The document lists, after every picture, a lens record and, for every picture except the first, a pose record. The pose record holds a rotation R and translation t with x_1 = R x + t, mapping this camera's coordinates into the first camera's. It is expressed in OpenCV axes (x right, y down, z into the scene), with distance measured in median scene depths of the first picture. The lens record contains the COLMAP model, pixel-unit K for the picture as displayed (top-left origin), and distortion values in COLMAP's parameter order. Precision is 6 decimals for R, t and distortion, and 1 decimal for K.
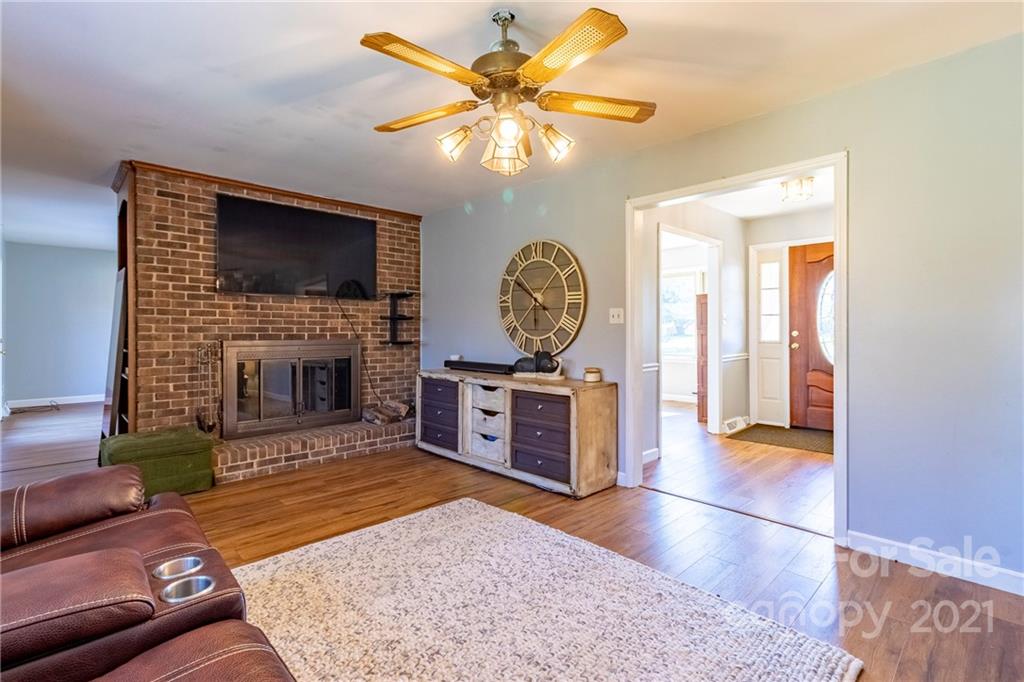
lens RADIAL K [[473.1, 0, 505.2], [0, 473.1, 328.6], [0, 0, 1]] dist [0.000048, -0.000367]
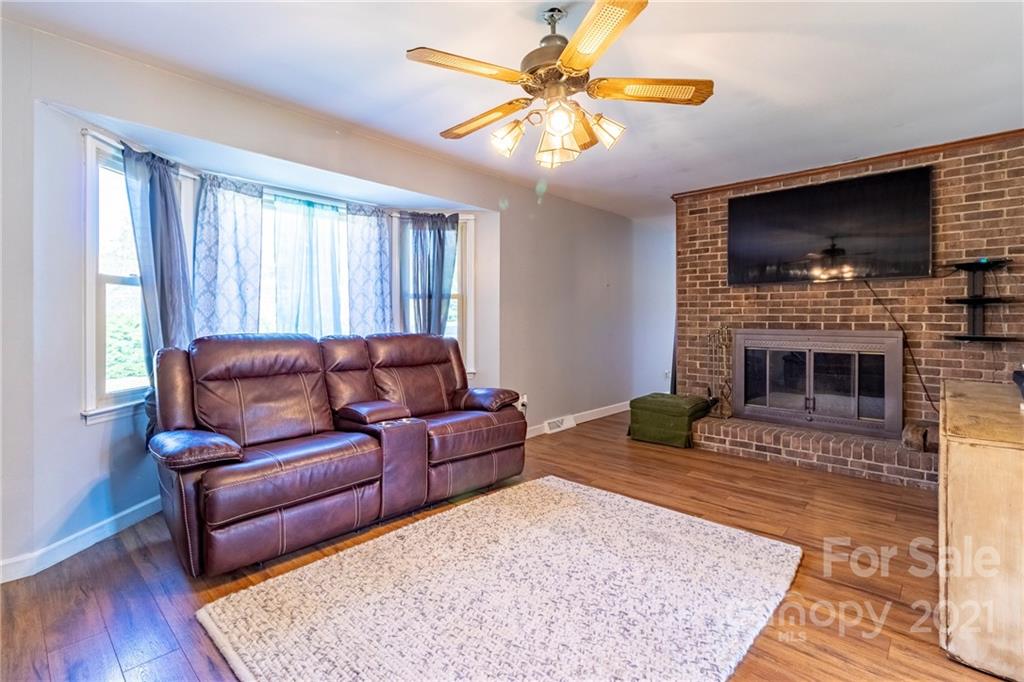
lens RADIAL K [[473.1, 0, 514.6], [0, 473.1, 321.3], [0, 0, 1]] dist [0.000048, -0.000367]
pose [[0.067442, 0.003547, -0.997717, 0.488868], [0.002003, 0.999991, 0.003691, 0.003249], [0.997721, -0.002247, 0.067435, 0.406361]]
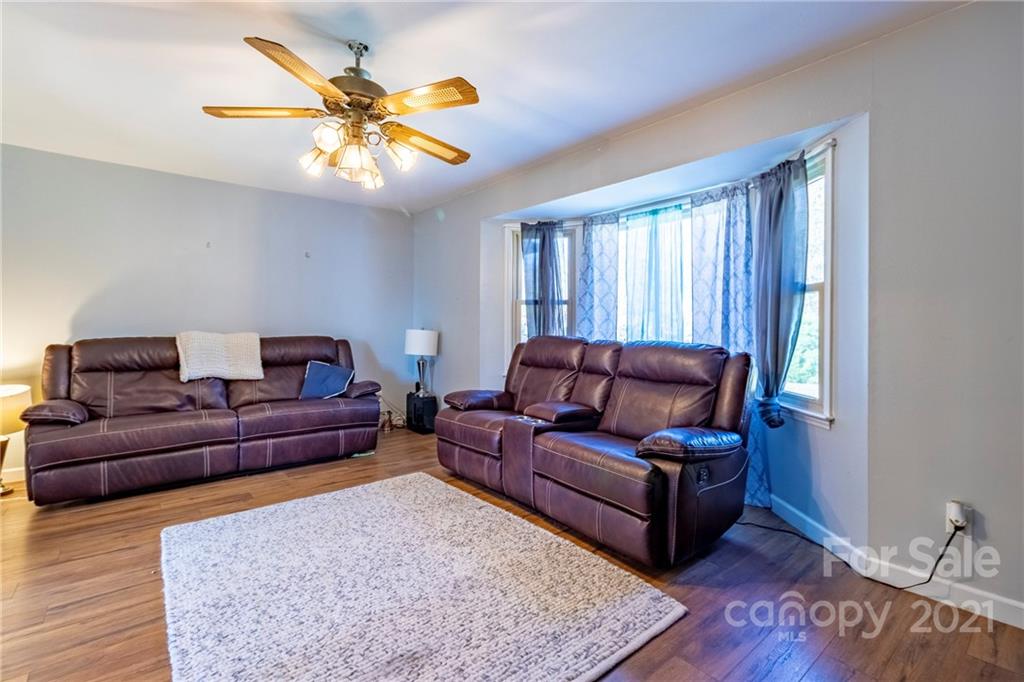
lens RADIAL K [[473.1, 0, 506.6], [0, 473.1, 322.8], [0, 0, 1]] dist [0.000048, -0.000367]
pose [[-0.997108, -0.001165, 0.075988, -0.212084], [-0.001799, 0.999964, -0.008266, 0.006003], [-0.075976, -0.008379, -0.997074, 1.011717]]
